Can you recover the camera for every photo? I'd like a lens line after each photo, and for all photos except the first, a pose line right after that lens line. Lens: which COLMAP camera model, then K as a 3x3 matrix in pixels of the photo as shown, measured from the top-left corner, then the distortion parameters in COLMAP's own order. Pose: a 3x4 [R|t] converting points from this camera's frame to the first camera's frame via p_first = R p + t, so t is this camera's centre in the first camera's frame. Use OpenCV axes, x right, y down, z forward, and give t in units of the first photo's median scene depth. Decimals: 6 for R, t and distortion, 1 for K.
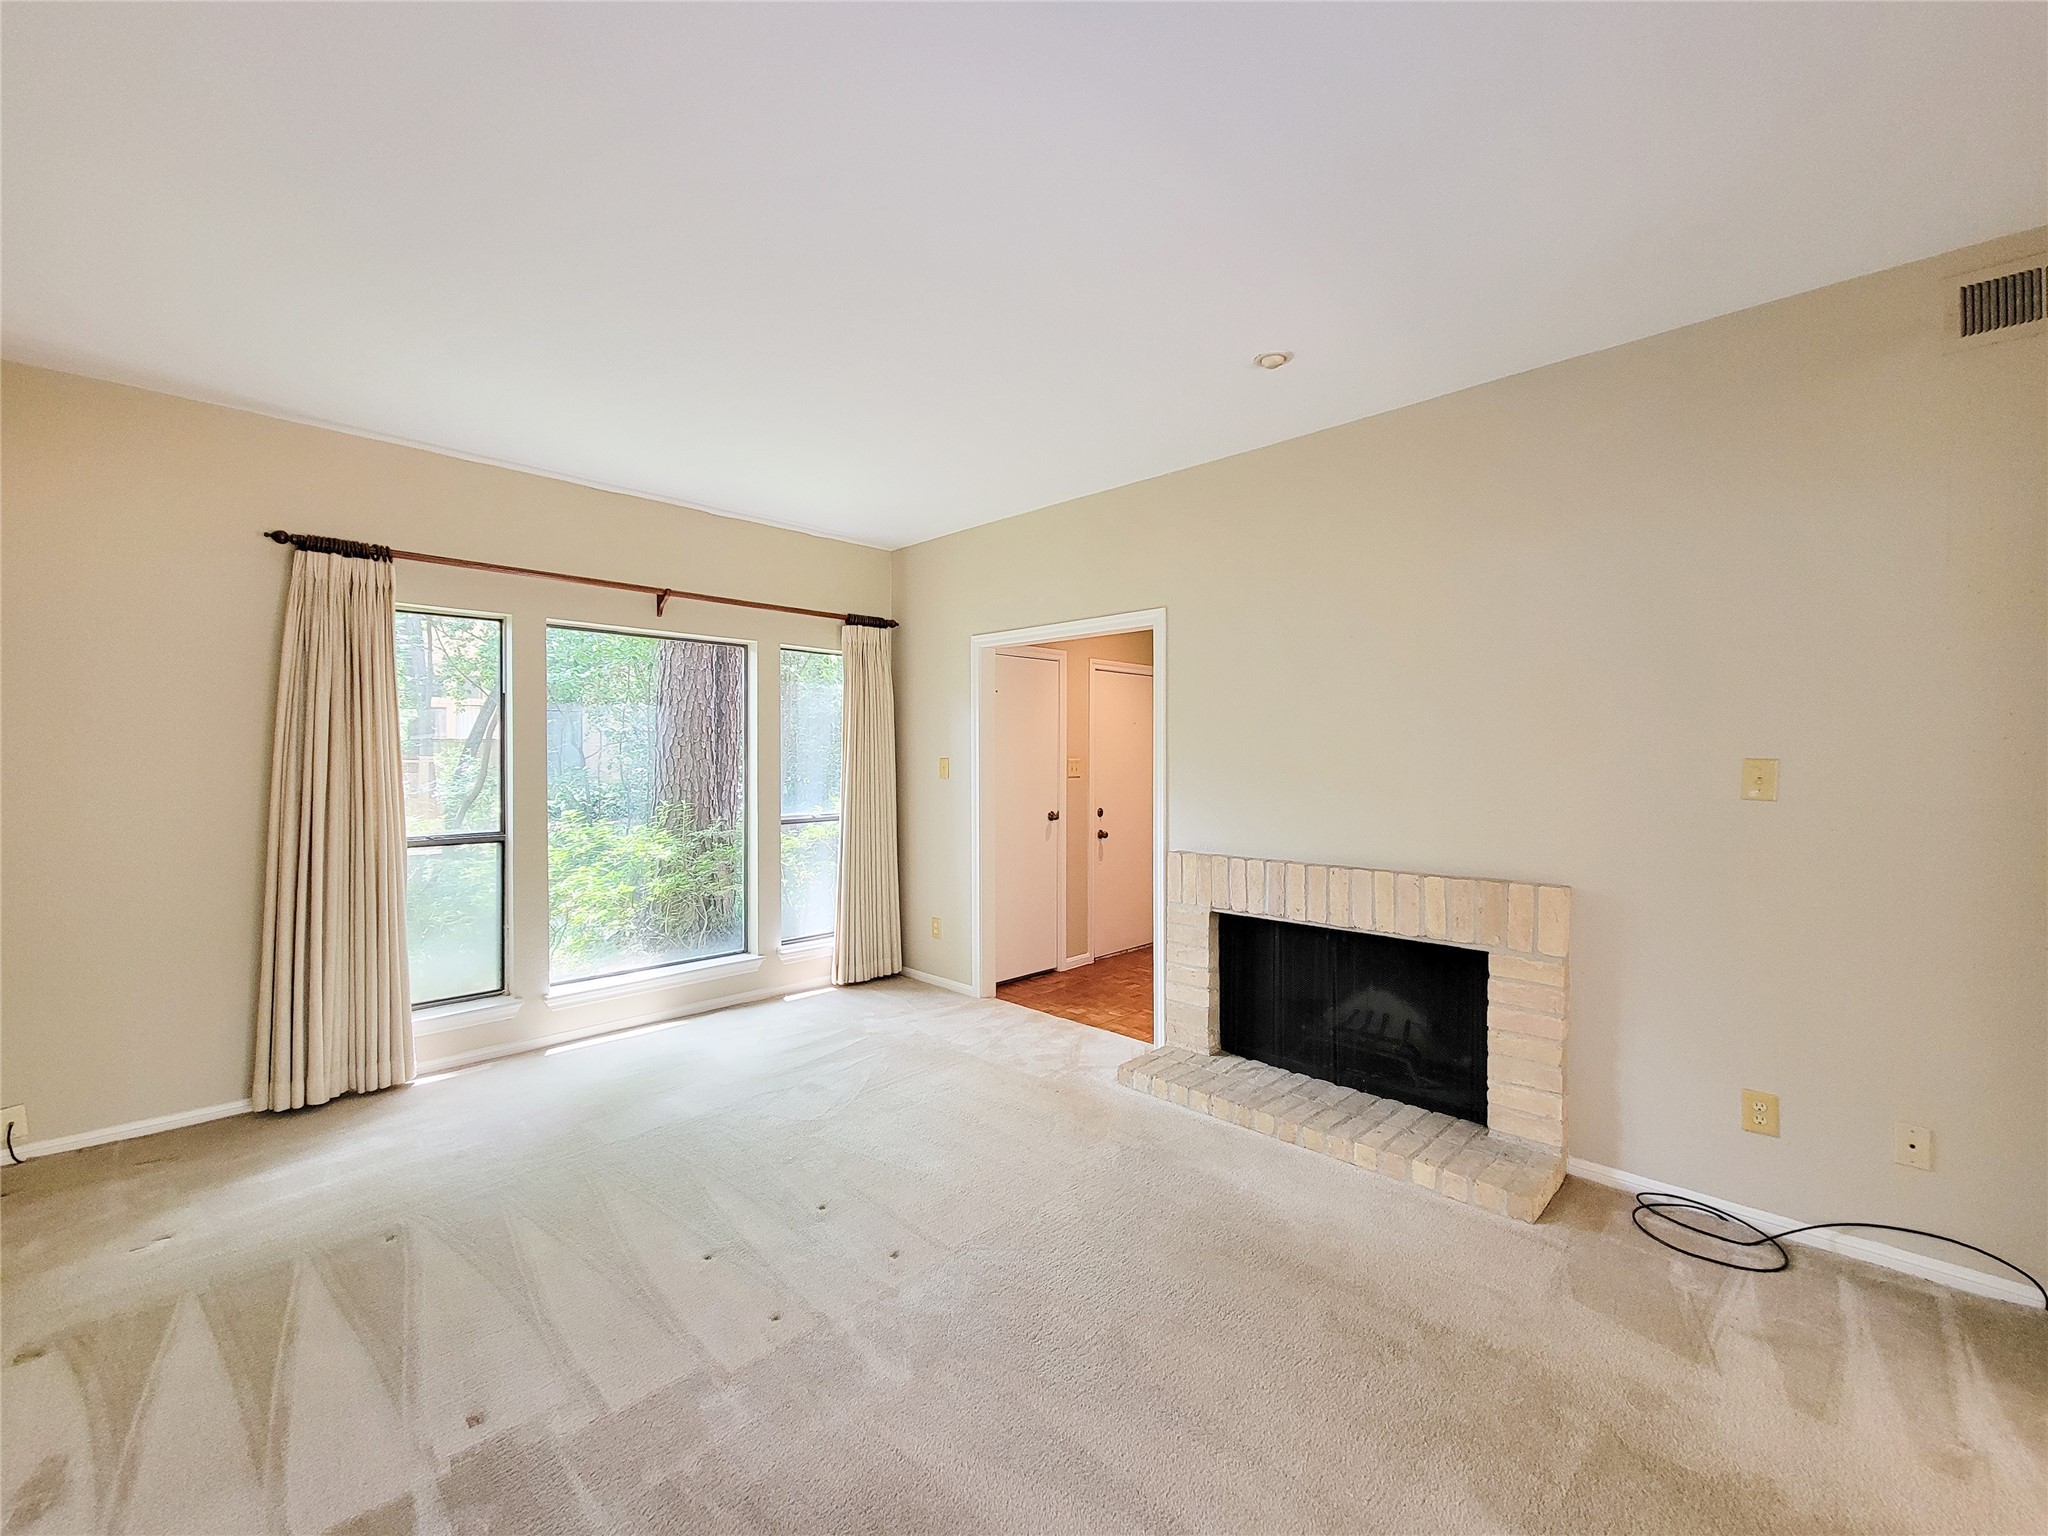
lens RADIAL K [[843.4, 0, 1024.0], [0, 843.4, 768.0], [0, 0, 1]] dist [0.000555, -0.000173]
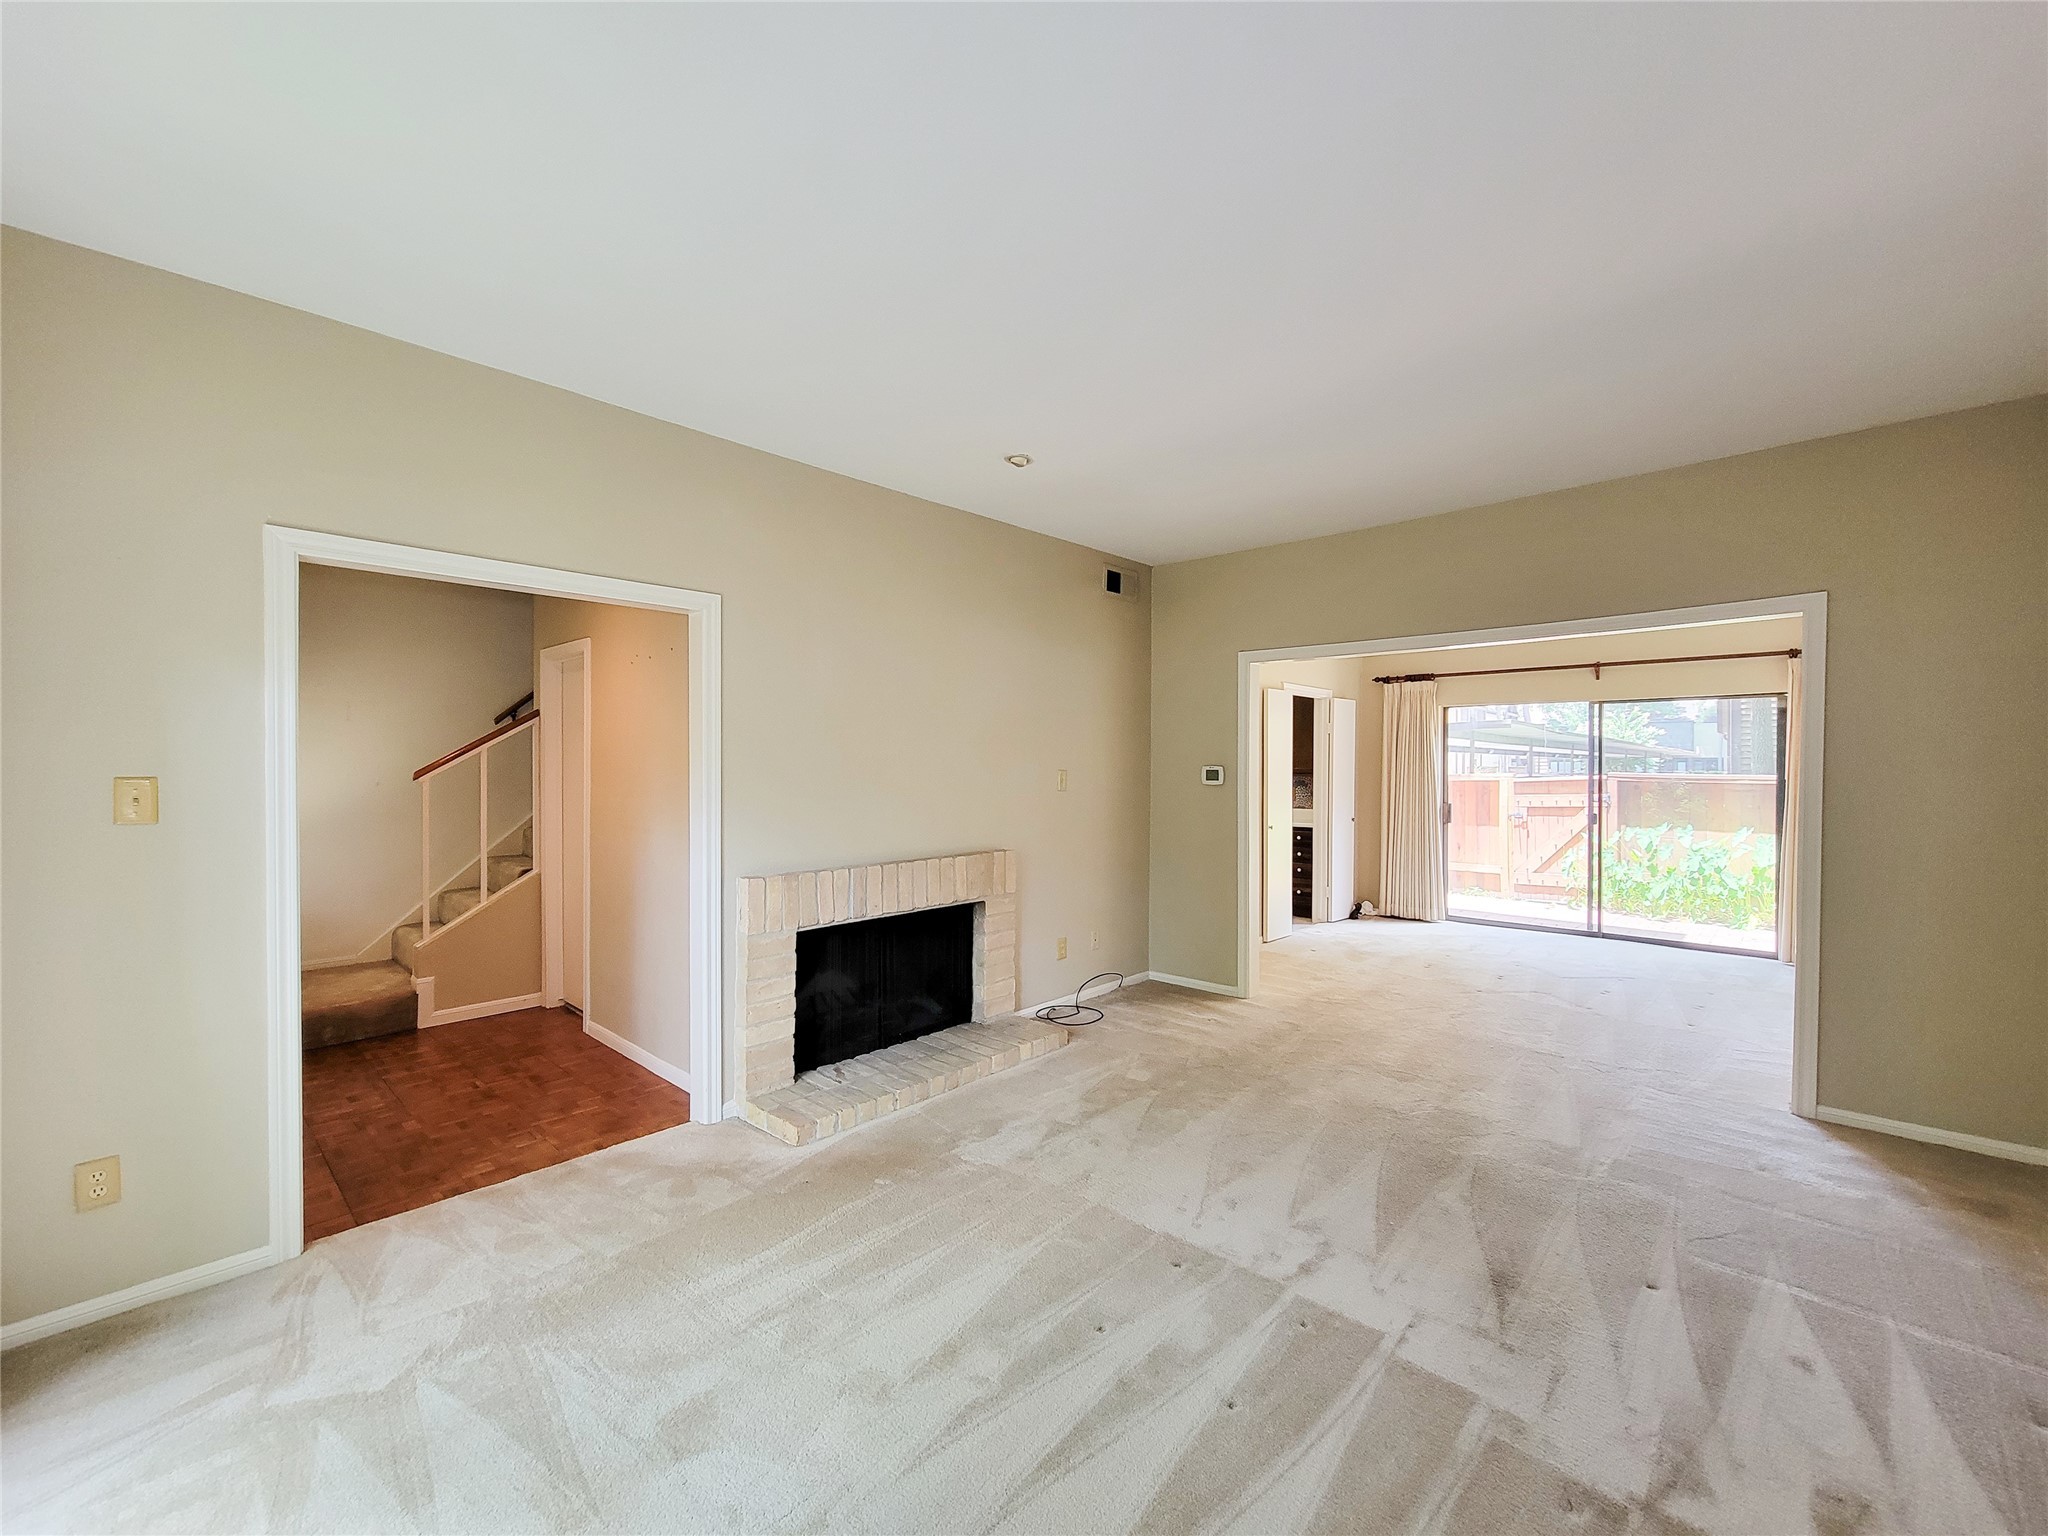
lens RADIAL K [[825.2, 0, 1024.0], [0, 825.2, 768.0], [0, 0, 1]] dist [0.001210, 0.000091]
pose [[-0.017356, -0.005100, 0.999836, -0.722844], [0.010257, 0.999933, 0.005279, -0.018717], [-0.999797, 0.010347, -0.017303, 0.759227]]
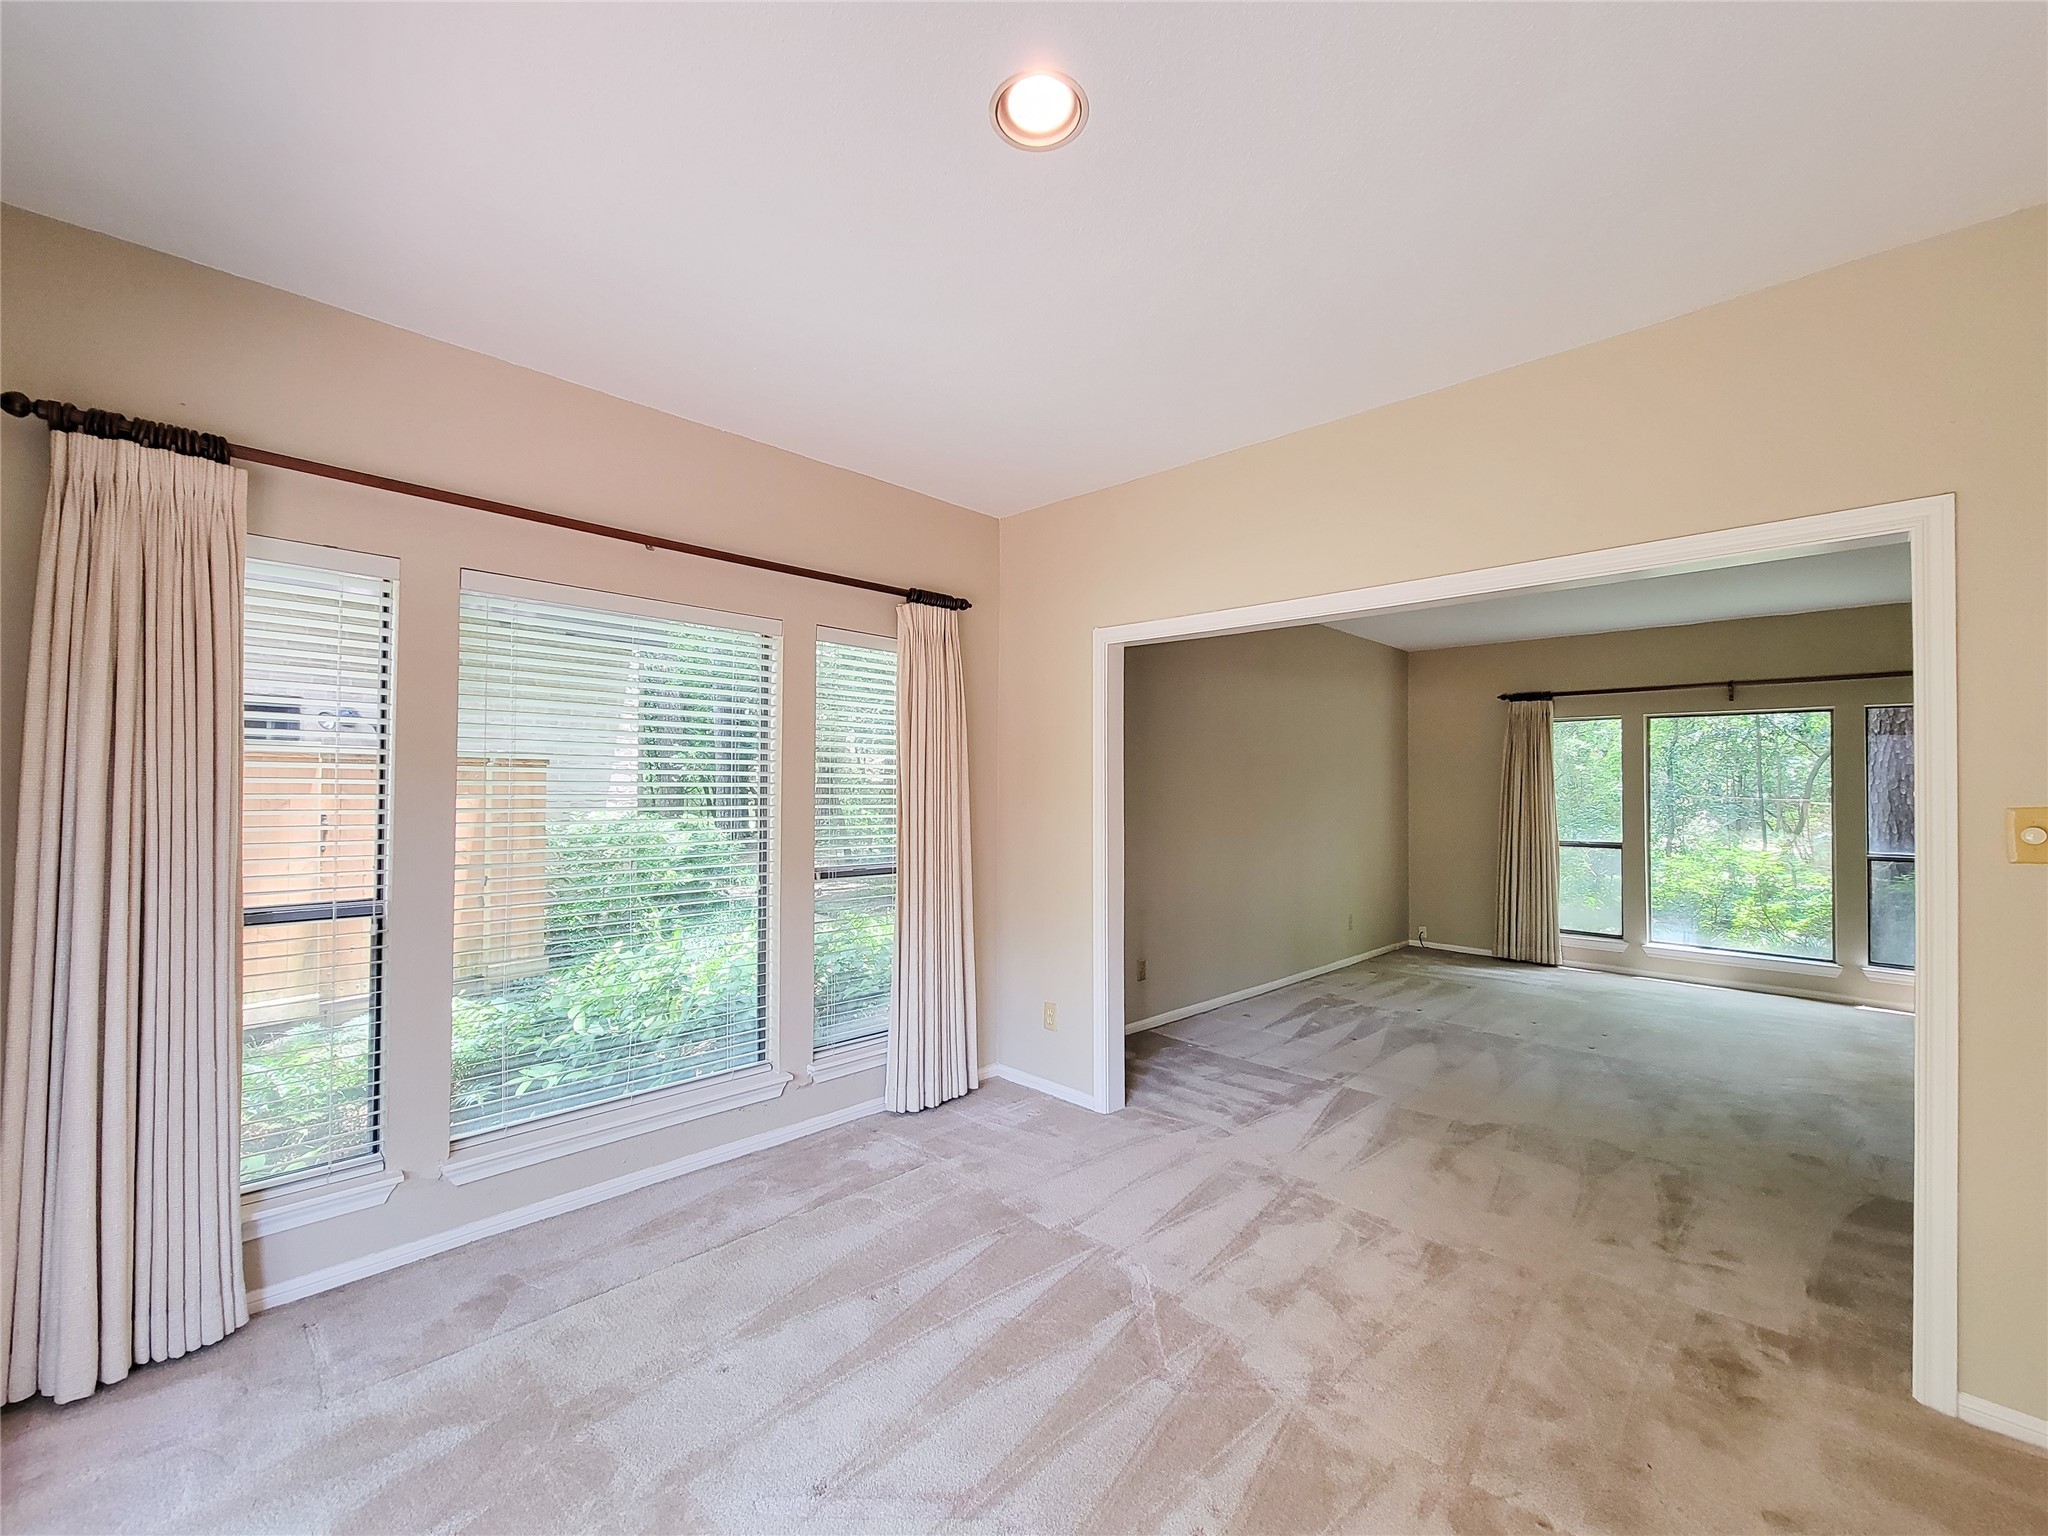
lens RADIAL K [[850.9, 0, 1022.4], [0, 850.9, 790.9], [0, 0, 1]] dist [-0.000302, -0.000165]
pose [[0.004868, -0.002108, -0.999986, 1.178362], [-0.024419, 0.999699, -0.002226, 0.005748], [0.999690, 0.024429, 0.004815, -0.232222]]
